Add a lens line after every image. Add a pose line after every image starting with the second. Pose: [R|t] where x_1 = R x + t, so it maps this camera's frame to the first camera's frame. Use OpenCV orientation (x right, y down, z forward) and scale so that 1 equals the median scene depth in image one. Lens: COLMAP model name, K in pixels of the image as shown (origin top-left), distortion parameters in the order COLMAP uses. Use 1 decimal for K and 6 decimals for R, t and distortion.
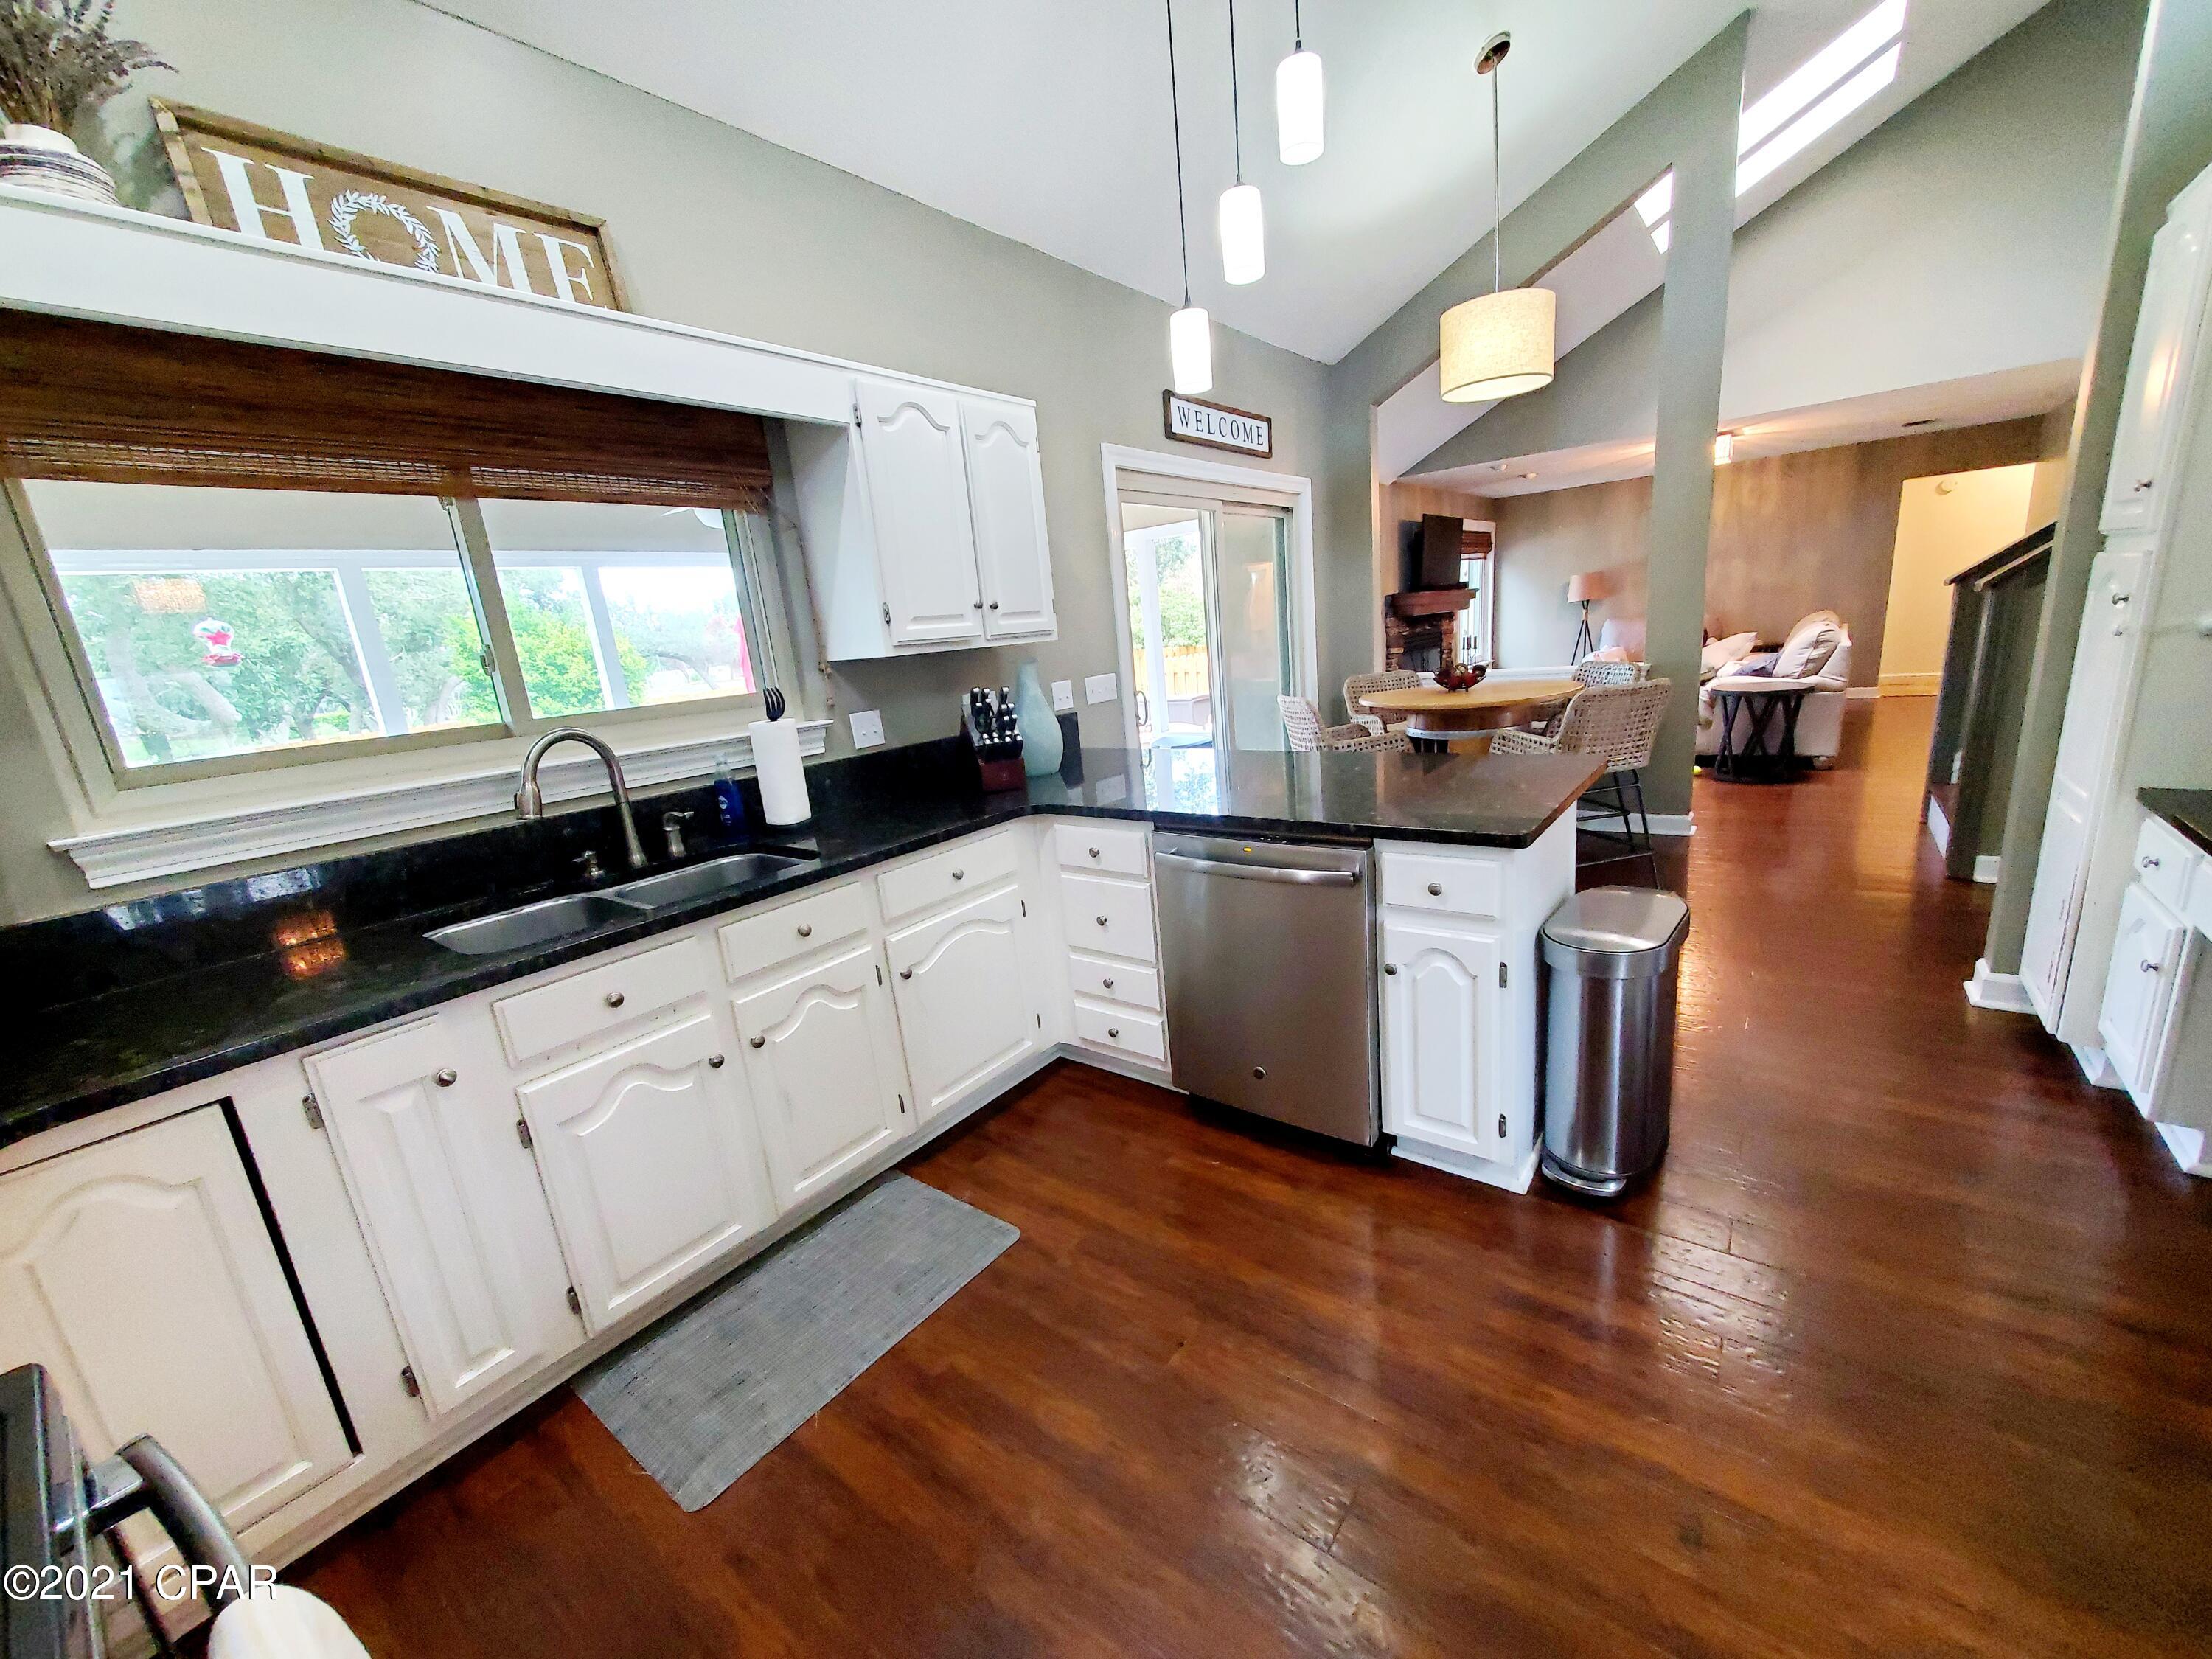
lens RADIAL K [[873.2, 0, 1120.8], [0, 873.2, 848.9], [0, 0, 1]] dist [0.000599, -0.001411]
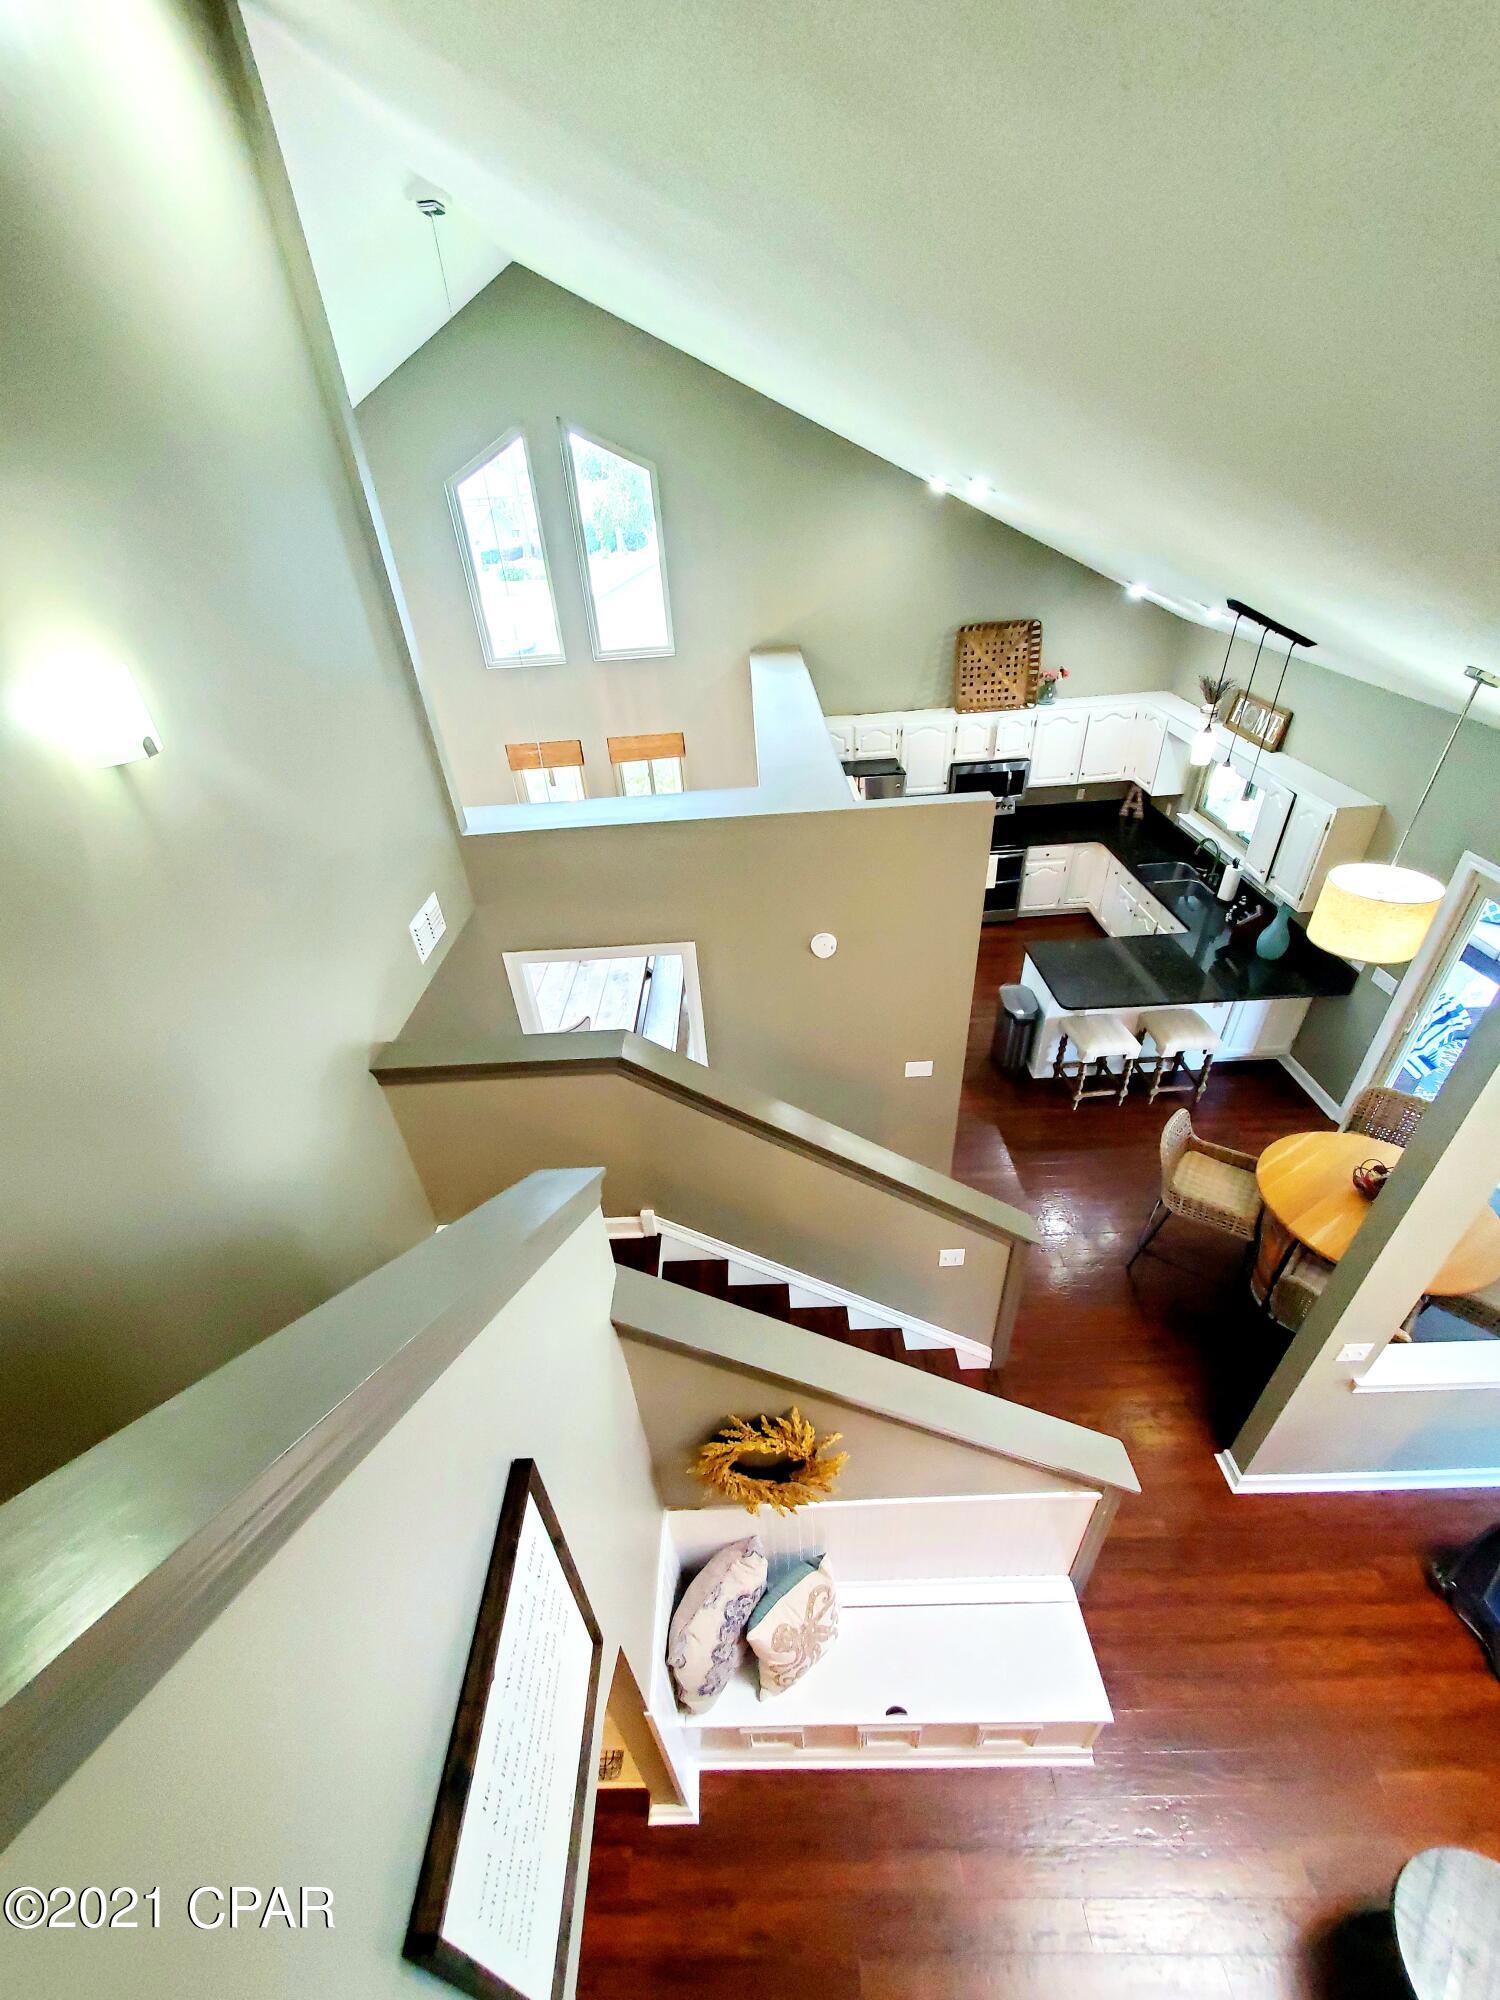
lens RADIAL K [[789.5, 0, 732.4], [0, 789.5, 1012.8], [0, 0, 1]] dist [0.000599, -0.001411]
pose [[-0.788792, 0.452407, -0.416095, 2.442152], [-0.021314, 0.656413, 0.754101, -1.925235], [0.614290, 0.603697, -0.508131, 1.697428]]
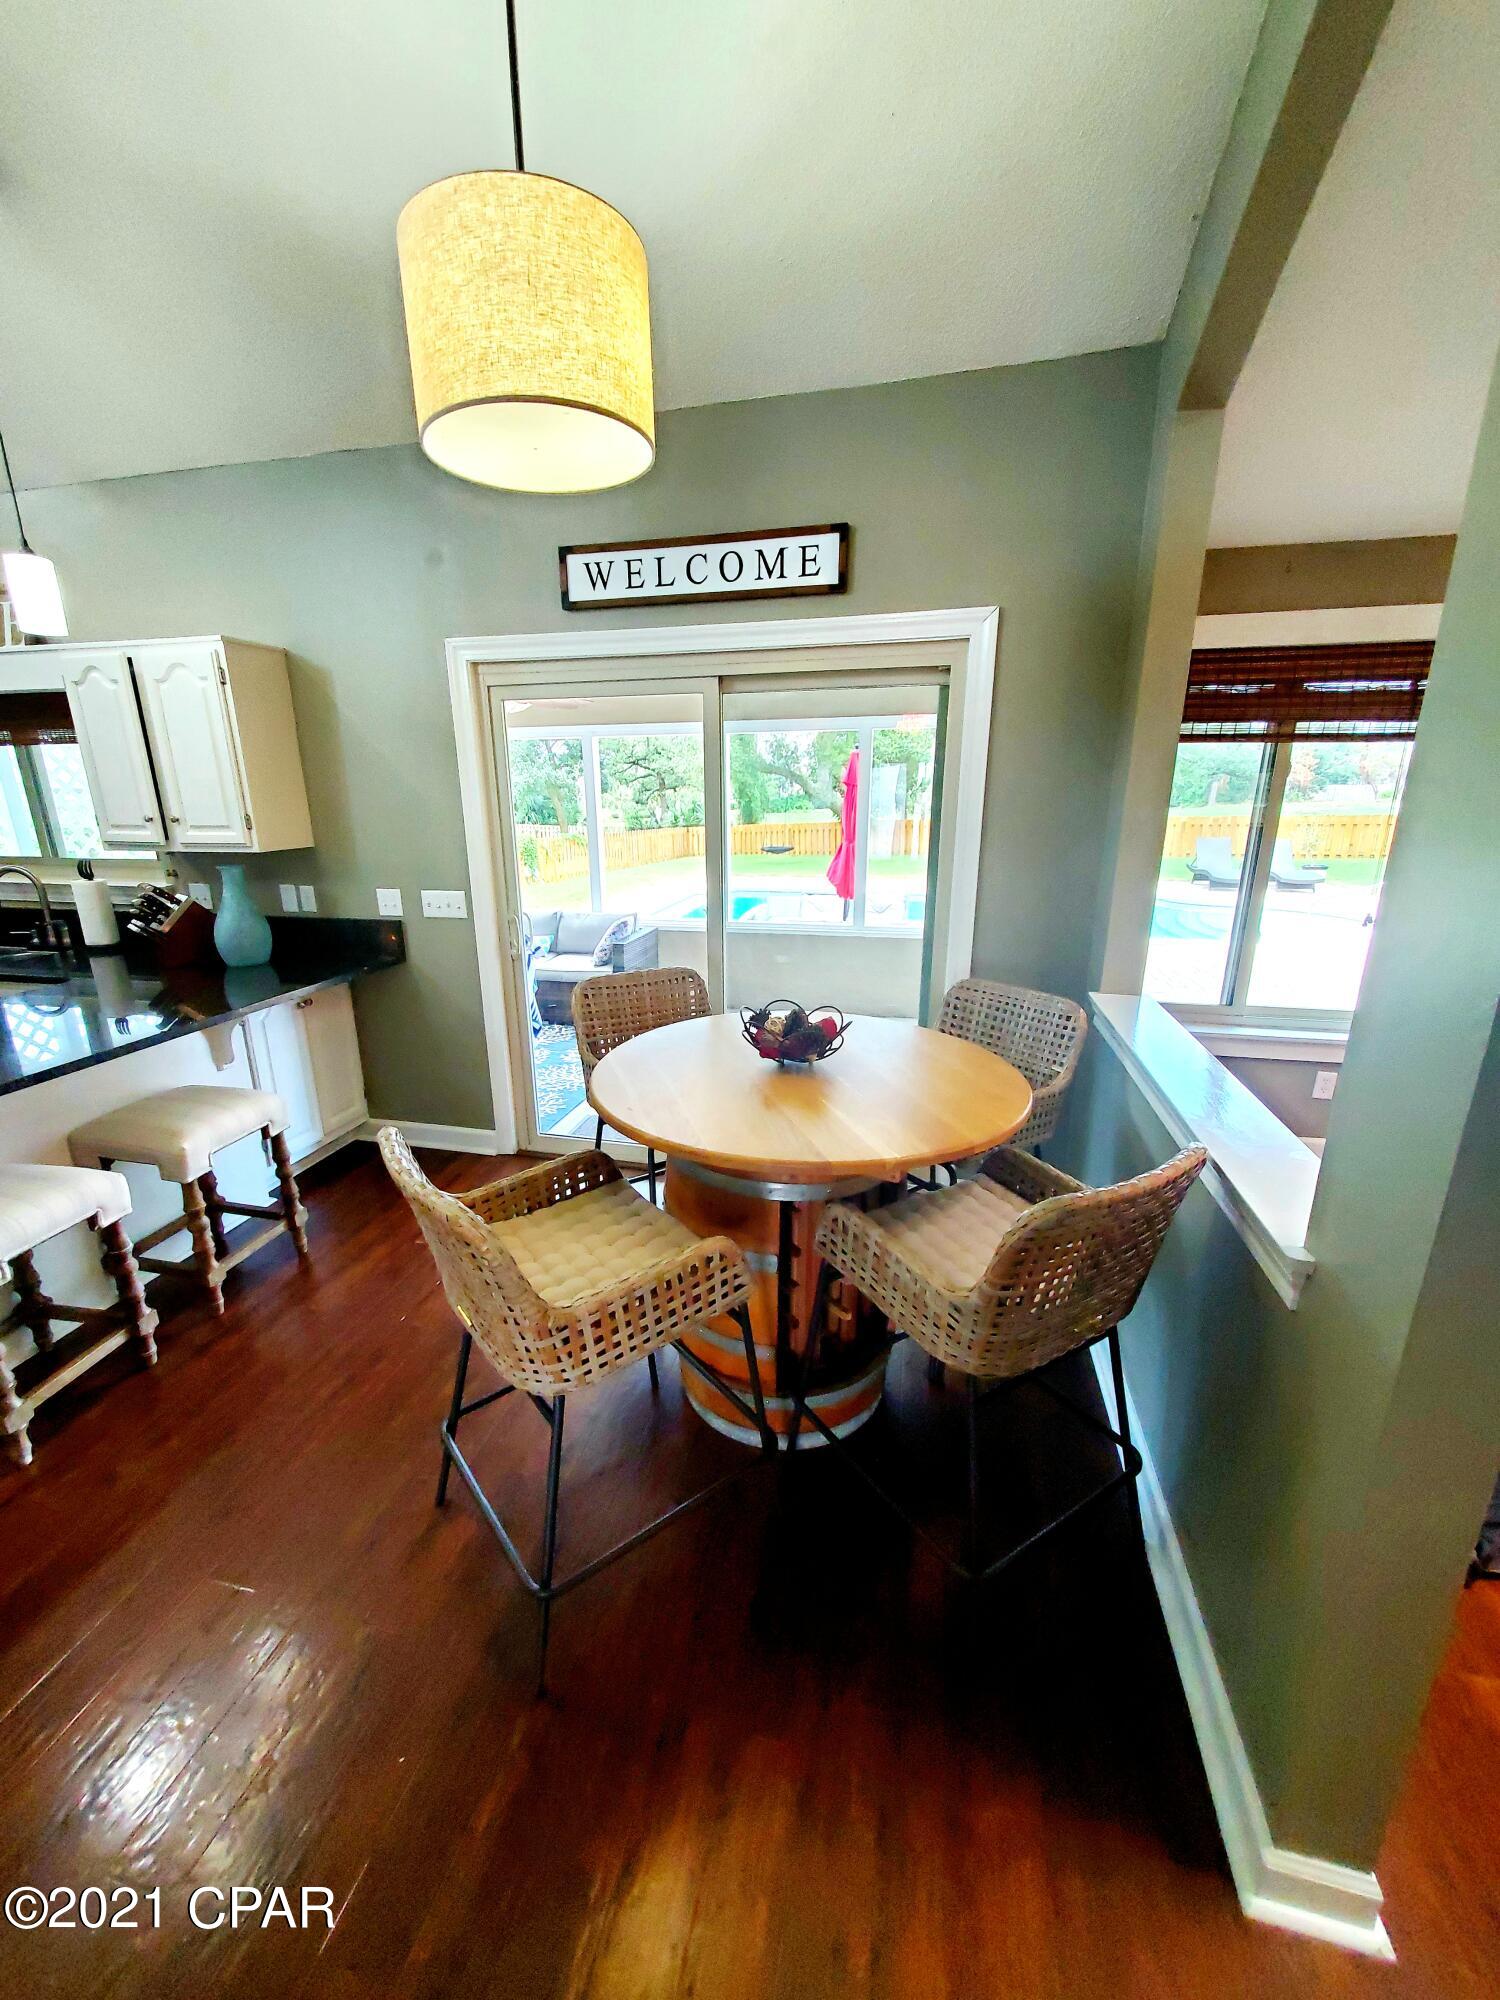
lens RADIAL K [[789.5, 0, 730.4], [0, 789.5, 1018.6], [0, 0, 1]] dist [0.000599, -0.001411]
pose [[0.397265, 0.329468, -0.856523, 1.453560], [-0.253742, 0.936381, 0.242498, -0.582214], [0.881927, 0.121000, 0.455592, 1.472037]]
